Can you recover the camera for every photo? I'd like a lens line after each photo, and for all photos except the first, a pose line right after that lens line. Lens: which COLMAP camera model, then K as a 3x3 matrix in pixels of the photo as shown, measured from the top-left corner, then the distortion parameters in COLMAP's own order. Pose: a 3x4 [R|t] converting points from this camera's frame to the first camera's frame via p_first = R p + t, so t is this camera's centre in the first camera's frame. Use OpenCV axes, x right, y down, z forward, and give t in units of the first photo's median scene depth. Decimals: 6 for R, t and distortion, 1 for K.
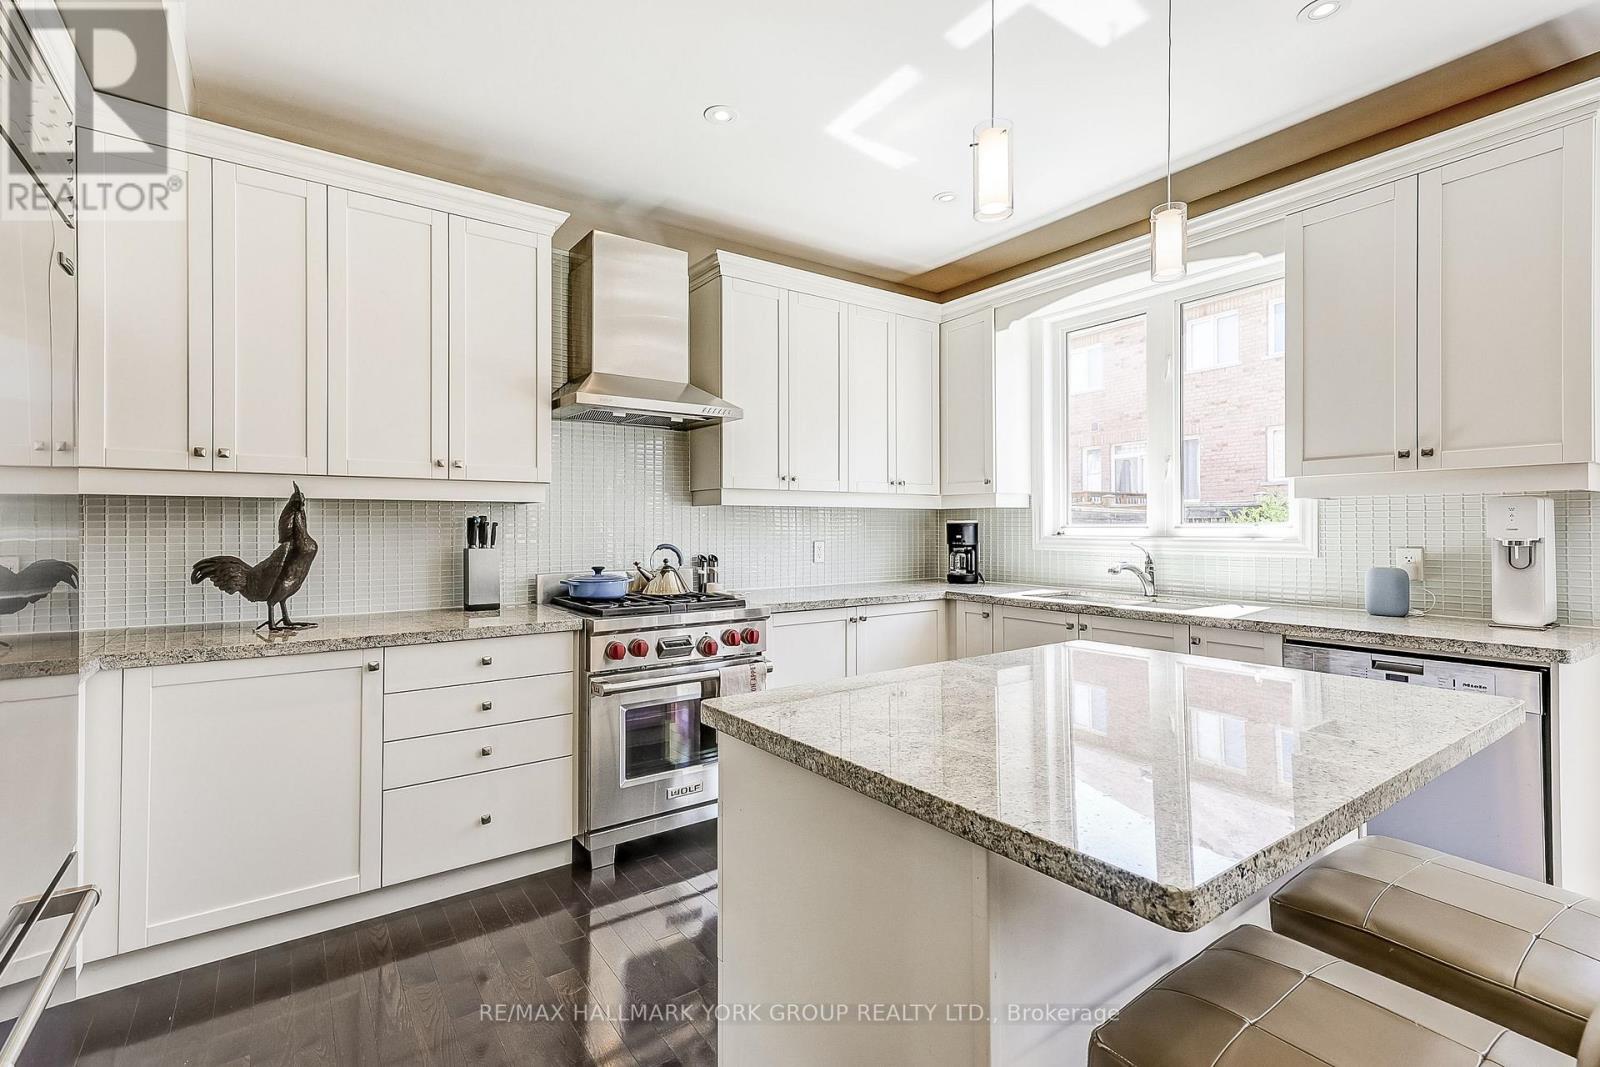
lens RADIAL K [[729.4, 0, 781.7], [0, 729.4, 528.9], [0, 0, 1]] dist [0.012571, 0.000116]
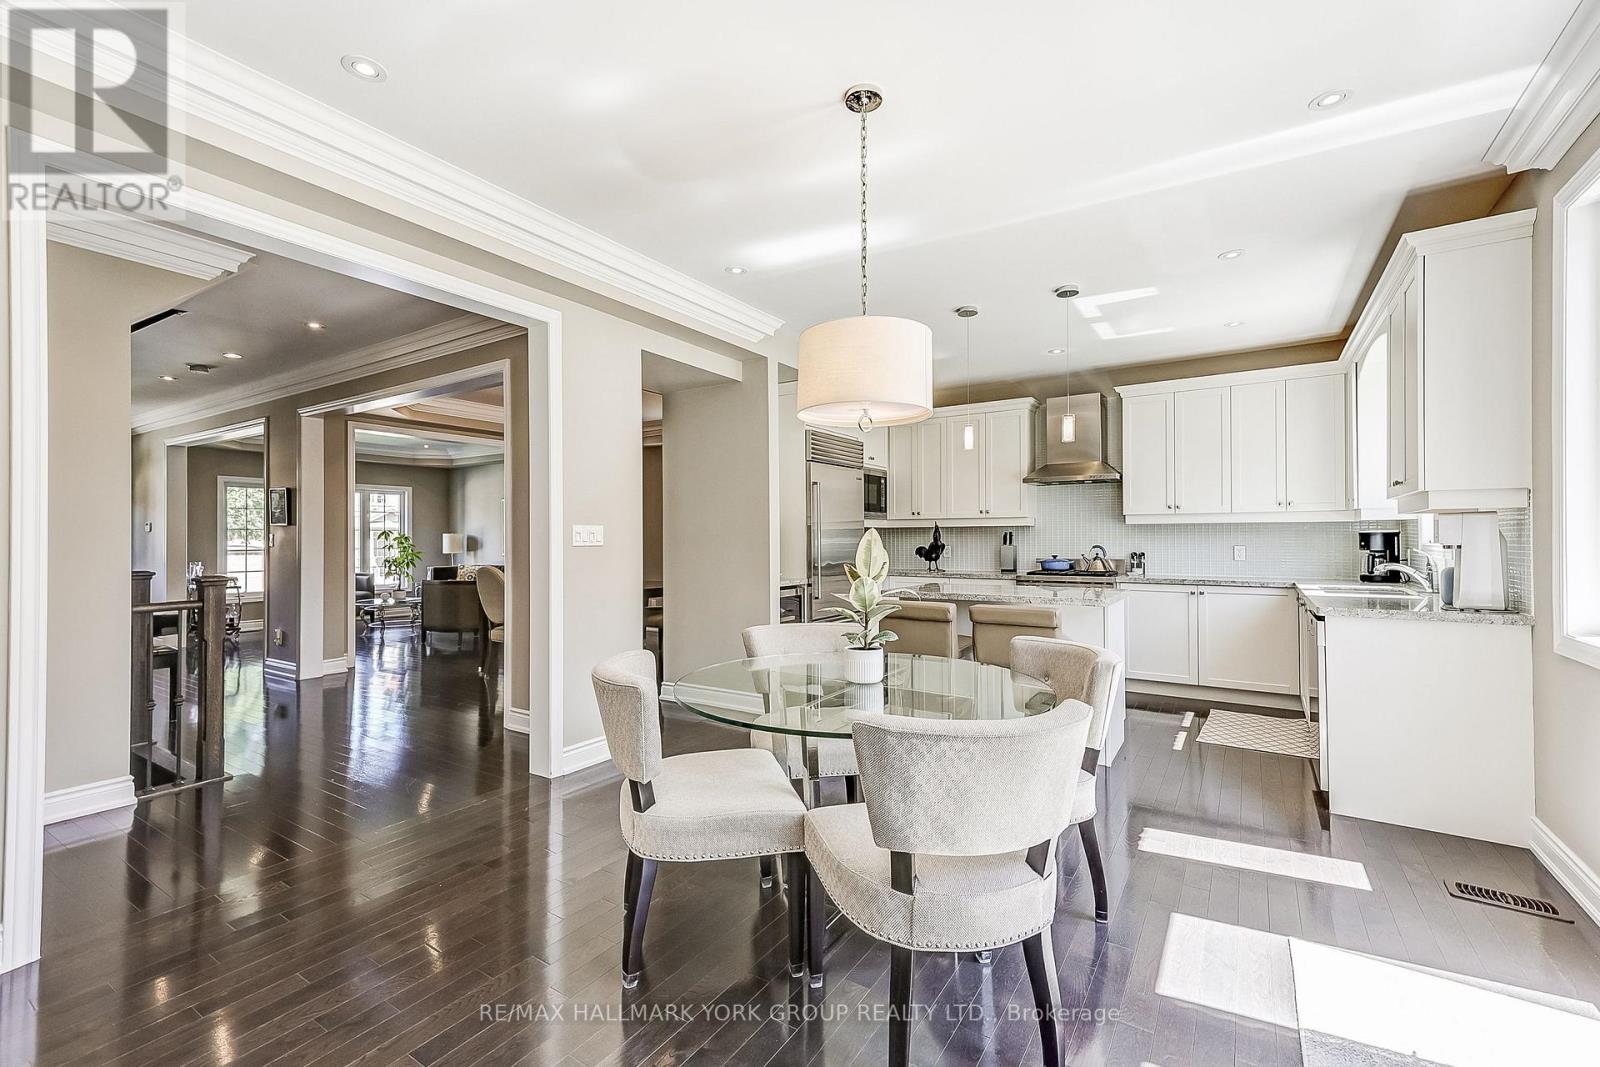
lens RADIAL K [[685.3, 0, 794.2], [0, 685.3, 535.3], [0, 0, 1]] dist [0.029639, 0.000021]
pose [[0.367729, -0.004326, -0.929923, 1.409045], [-0.000994, 0.999987, -0.005045, 0.005055], [0.929932, 0.002780, 0.367720, -0.458754]]
